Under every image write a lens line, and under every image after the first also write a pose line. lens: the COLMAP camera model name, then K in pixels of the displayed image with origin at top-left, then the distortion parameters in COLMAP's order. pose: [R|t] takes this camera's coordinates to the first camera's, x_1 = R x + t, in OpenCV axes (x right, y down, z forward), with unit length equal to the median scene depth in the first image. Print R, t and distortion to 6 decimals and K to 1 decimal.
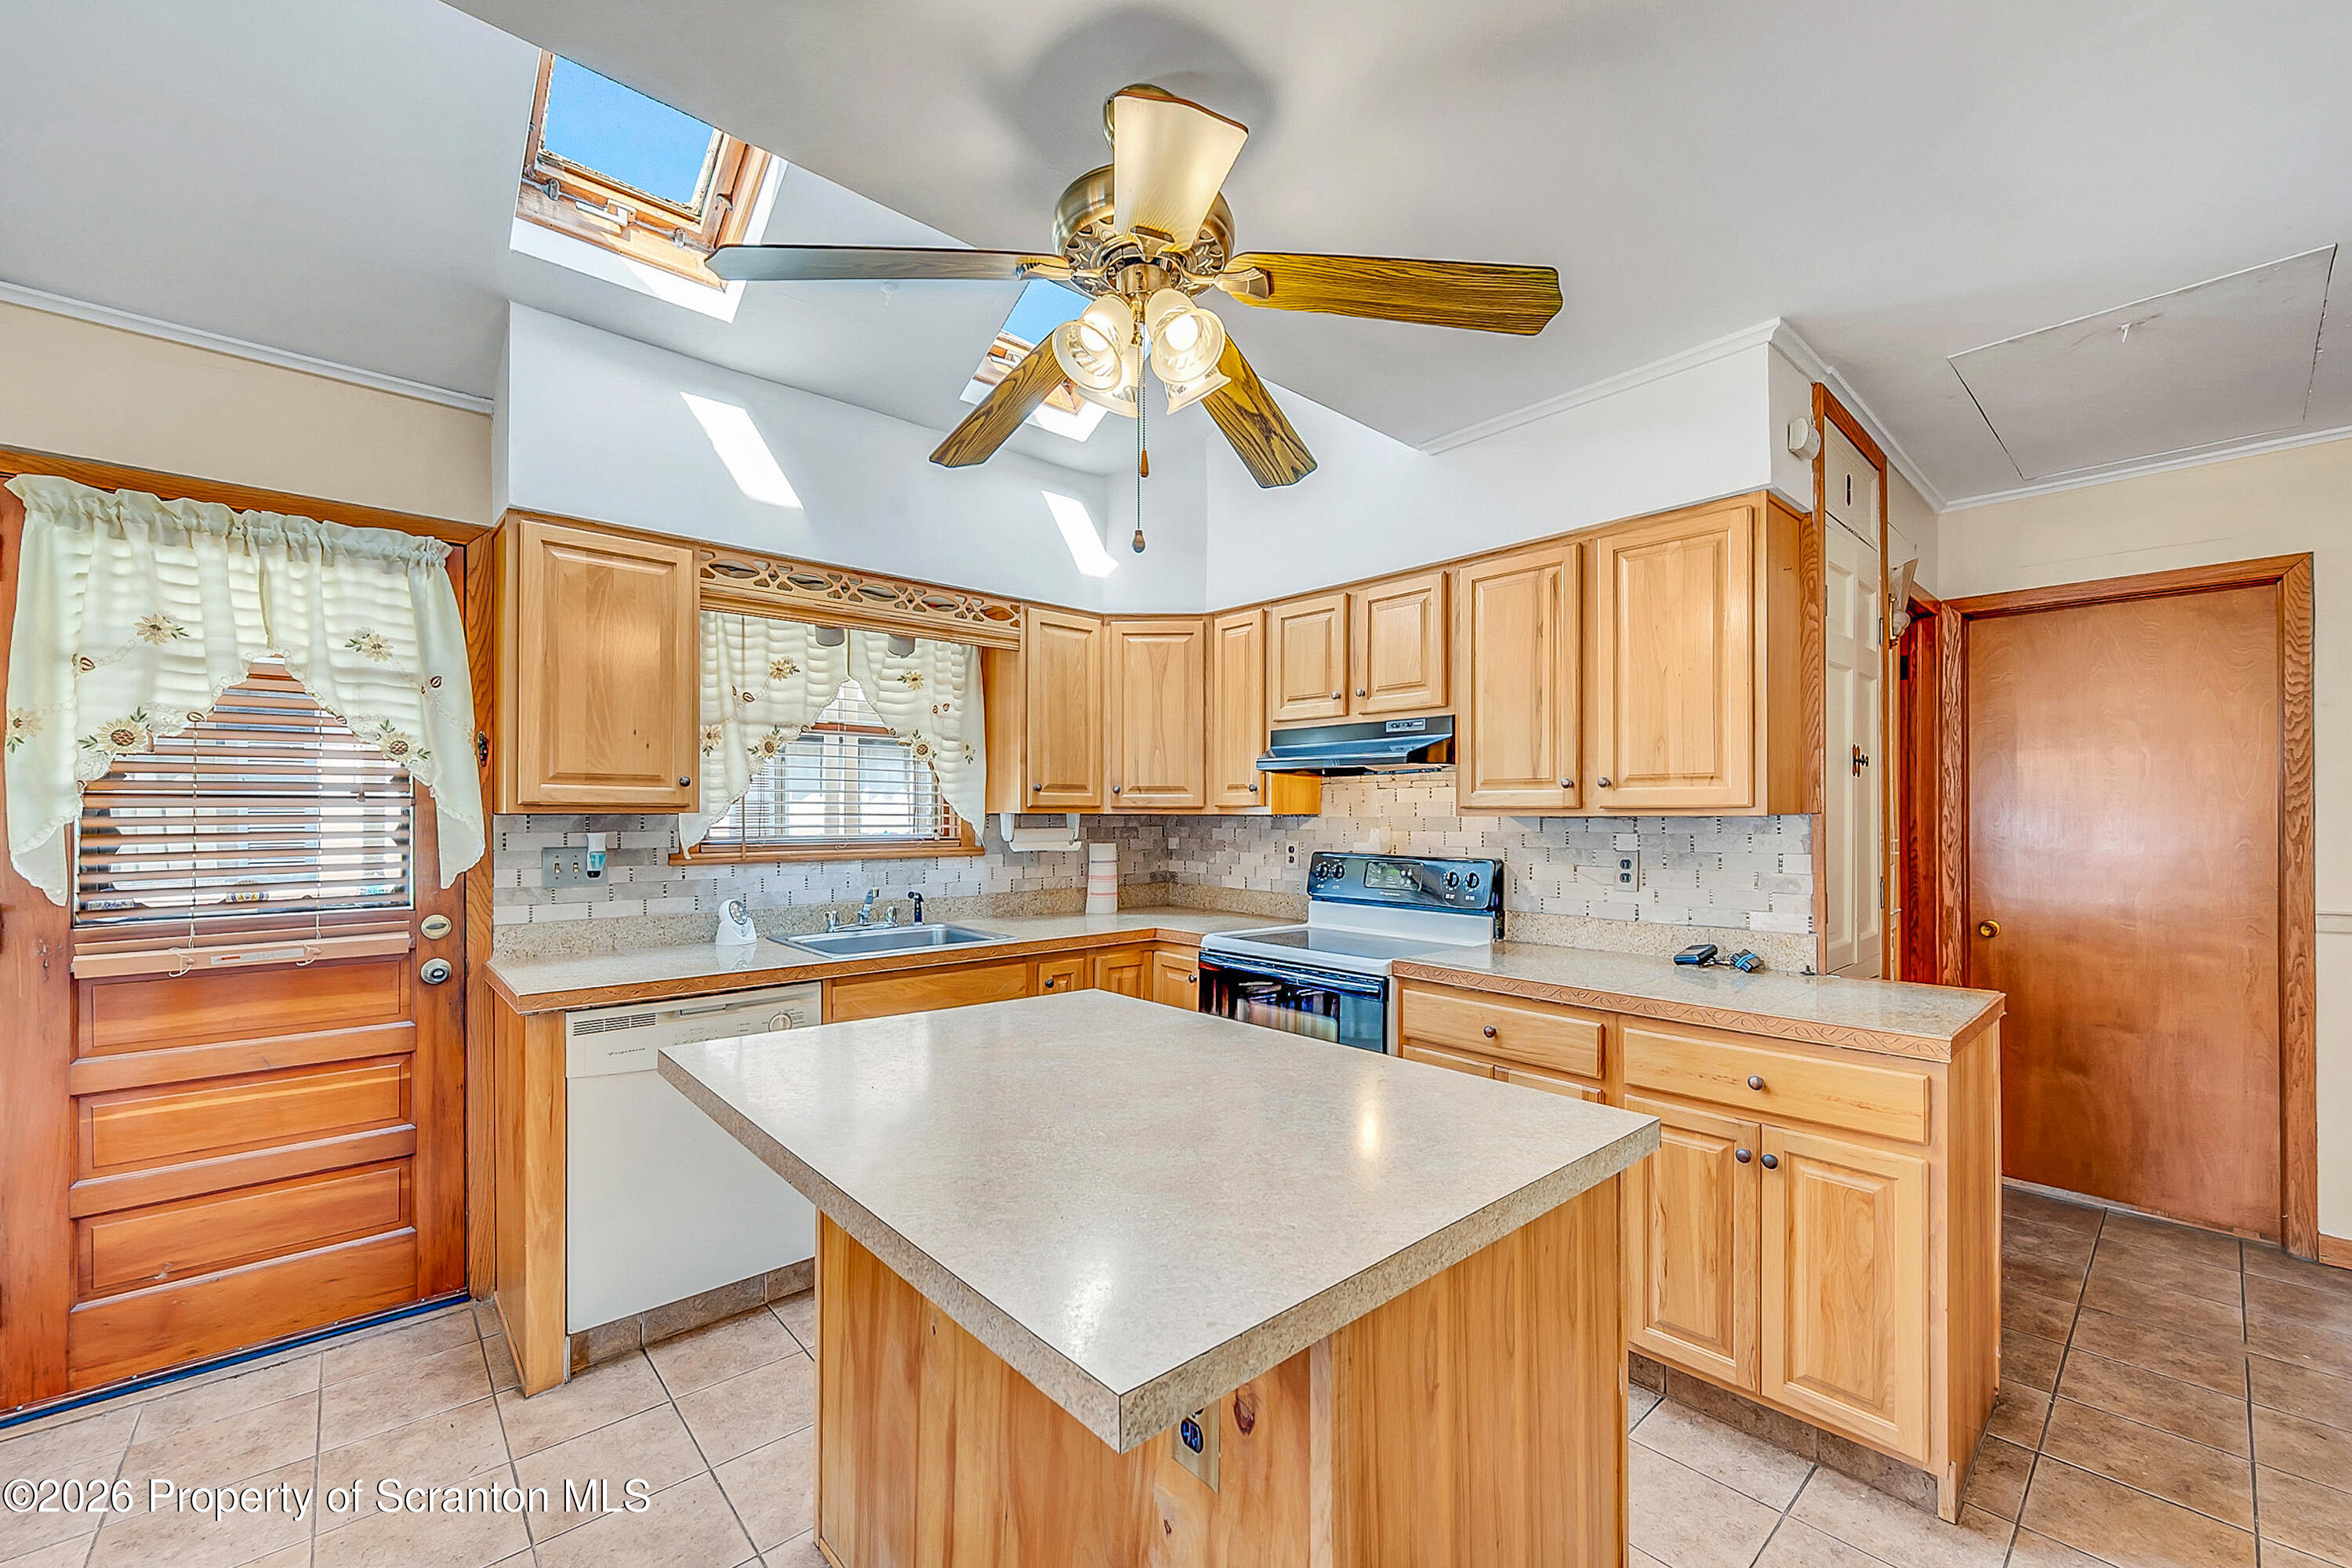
lens RADIAL K [[950.2, 0, 1144.5], [0, 950.2, 816.3], [0, 0, 1]] dist [0.000781, -0.000165]
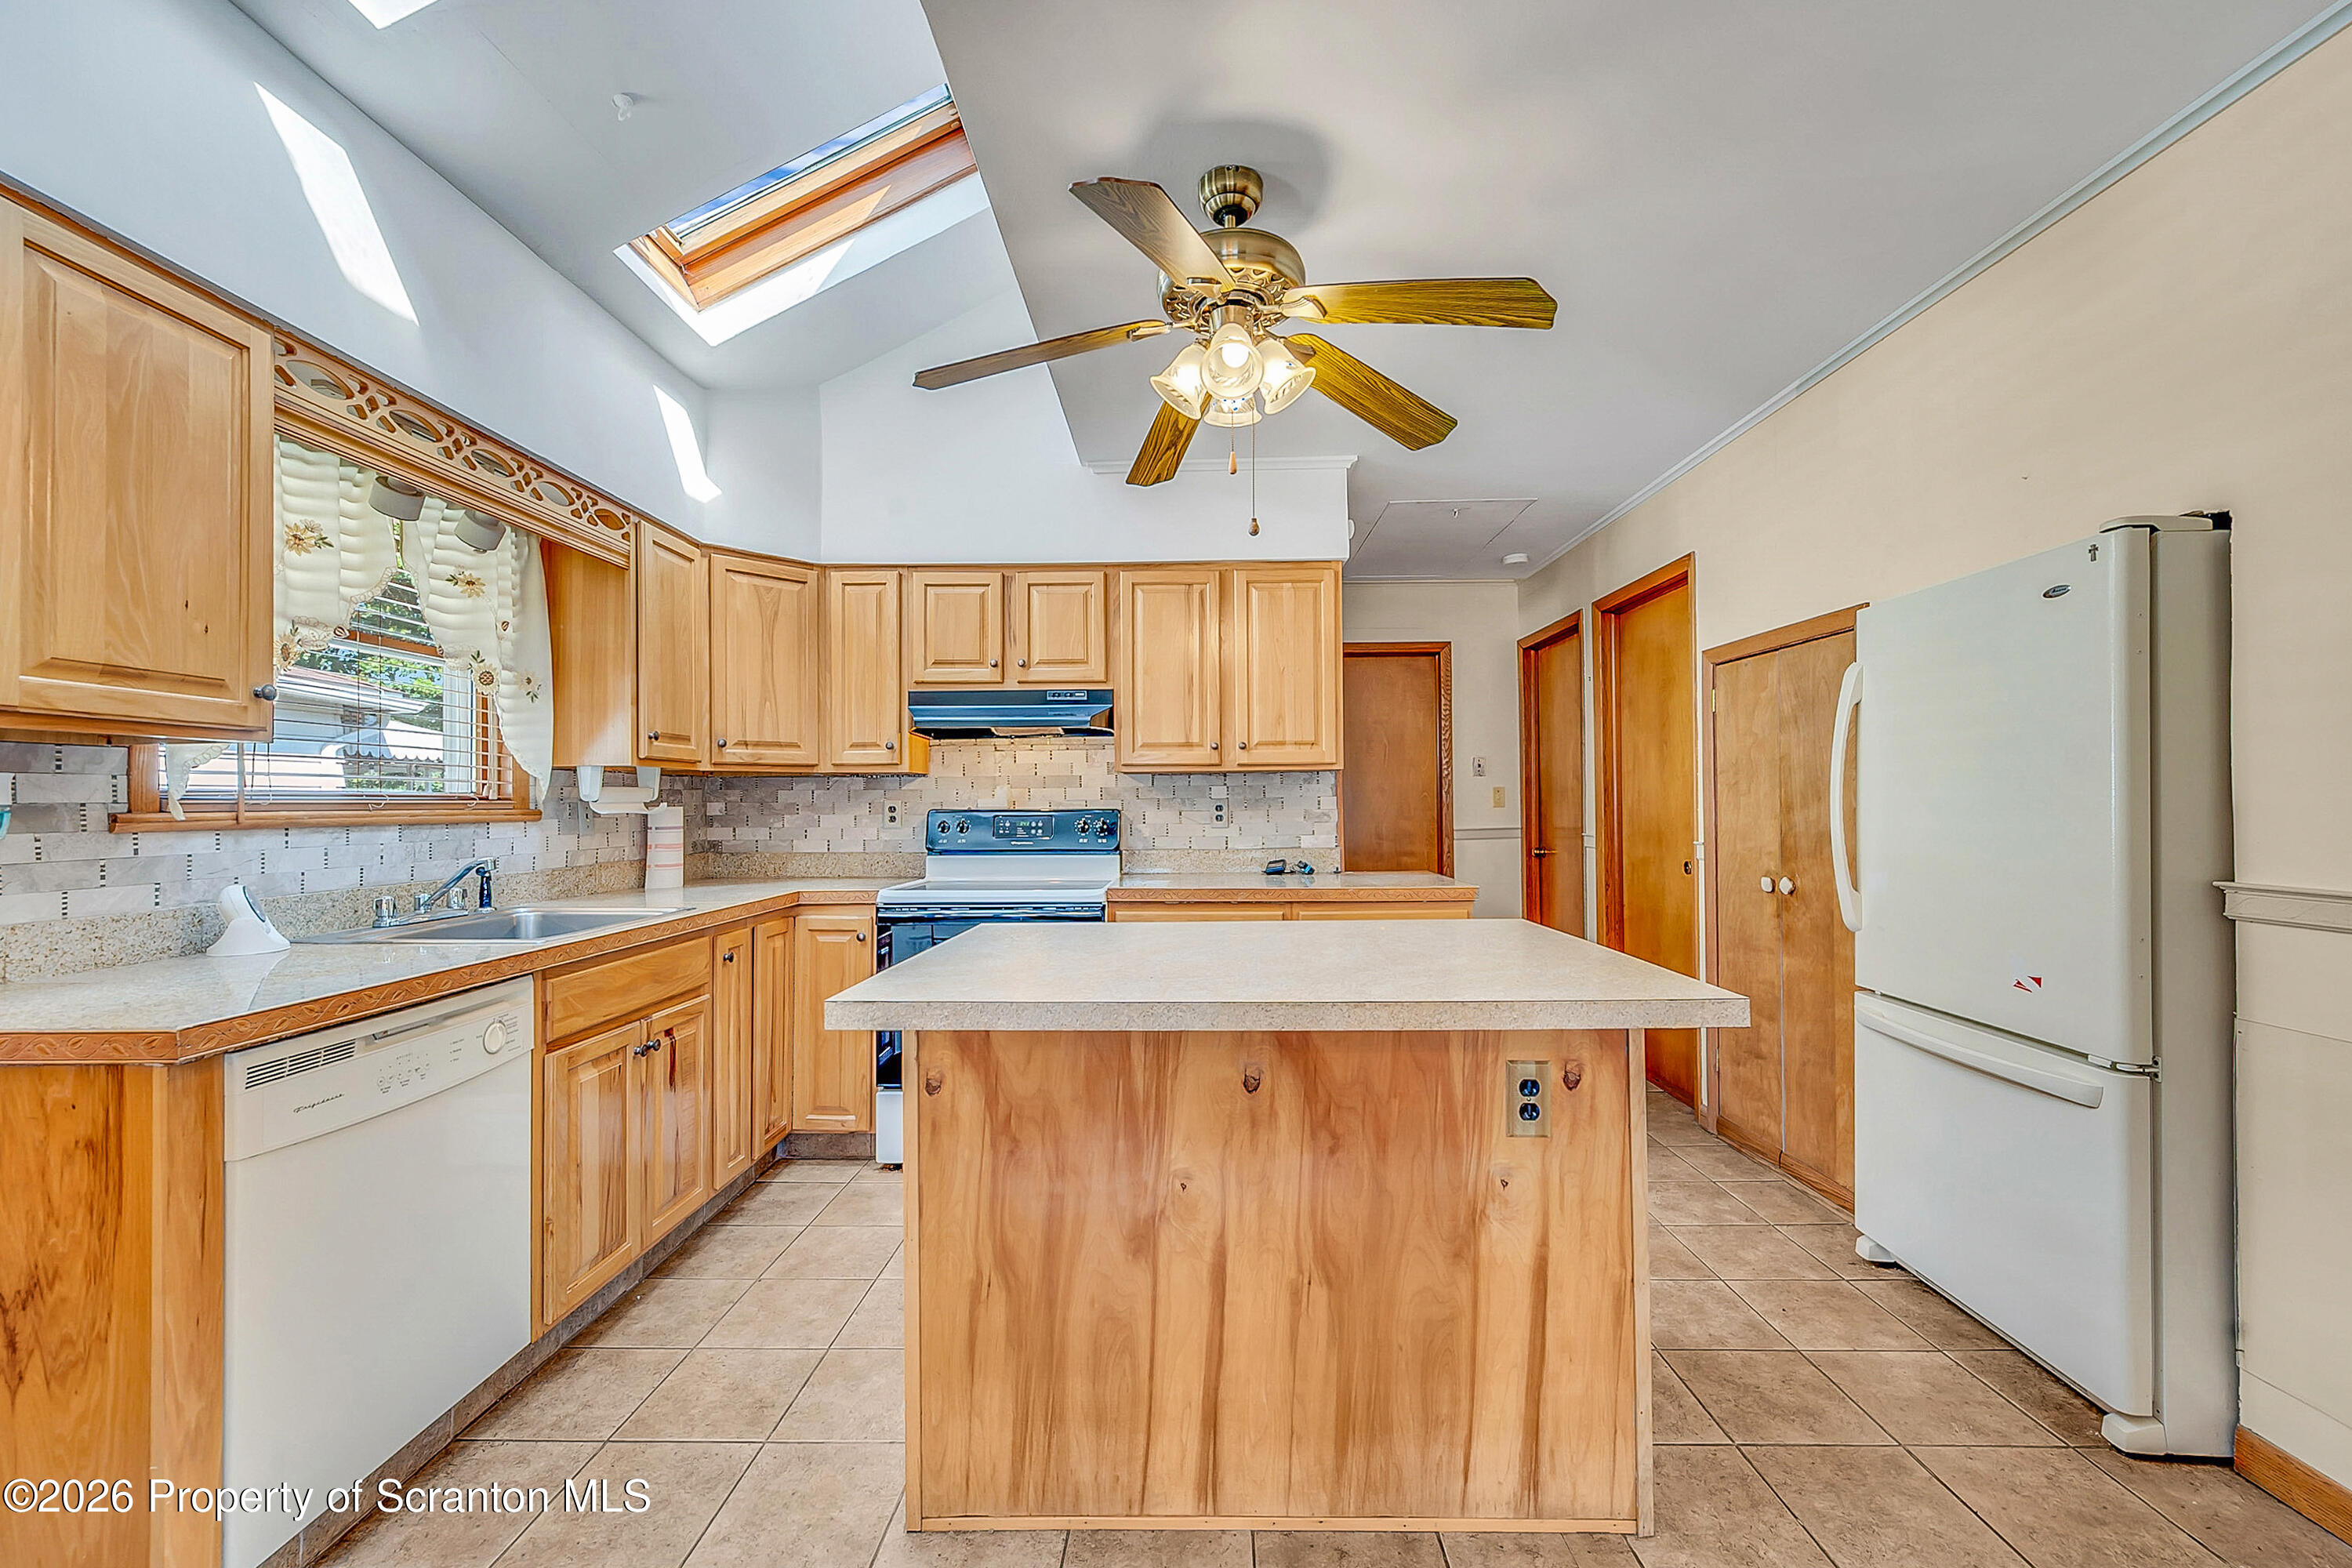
lens RADIAL K [[940.8, 0, 1179.7], [0, 940.8, 796.3], [0, 0, 1]] dist [-0.000397, -0.000051]
pose [[0.677614, -0.000091, 0.735418, -0.474105], [0.007070, 0.999955, -0.006391, 0.036981], [-0.735384, 0.009530, 0.677583, 0.107506]]
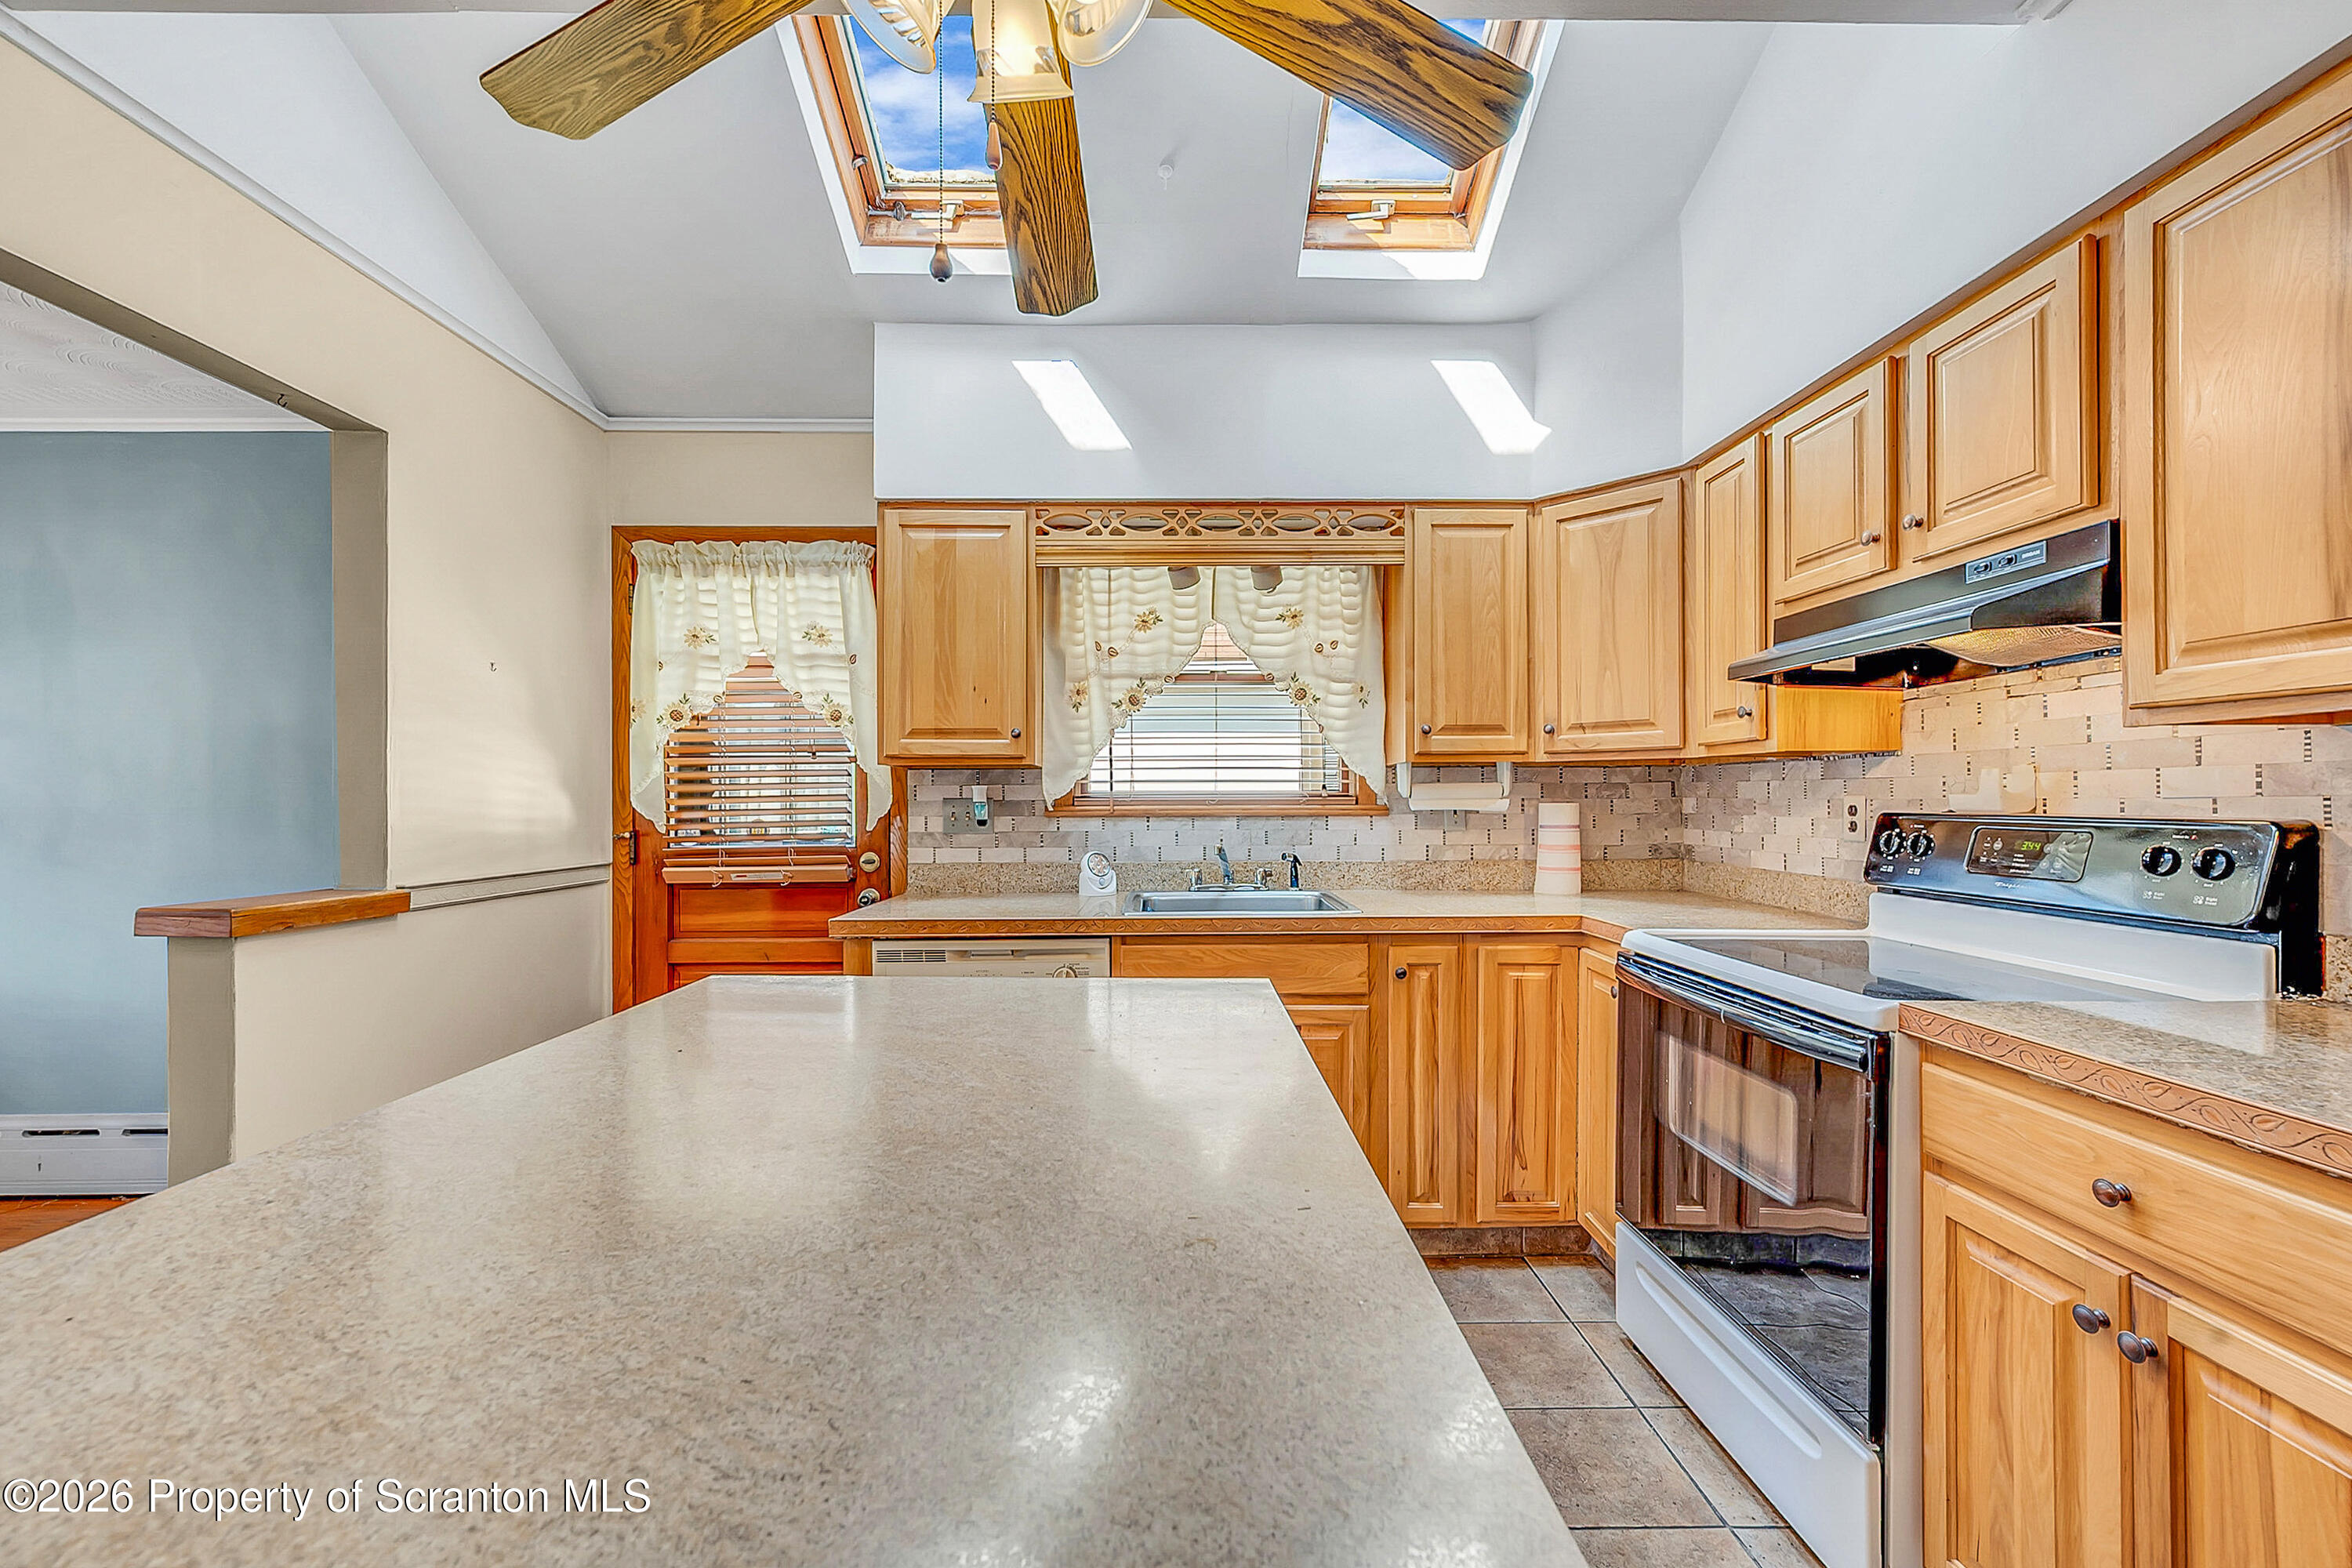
lens RADIAL K [[899.8, 0, 1133.1], [0, 899.8, 796.4], [0, 0, 1]] dist [0.000541, -0.000038]
pose [[0.758264, -0.005304, -0.651926, 0.226856], [0.004062, 0.999986, -0.003412, 0.032276], [0.651935, -0.000061, 0.758275, 0.298903]]
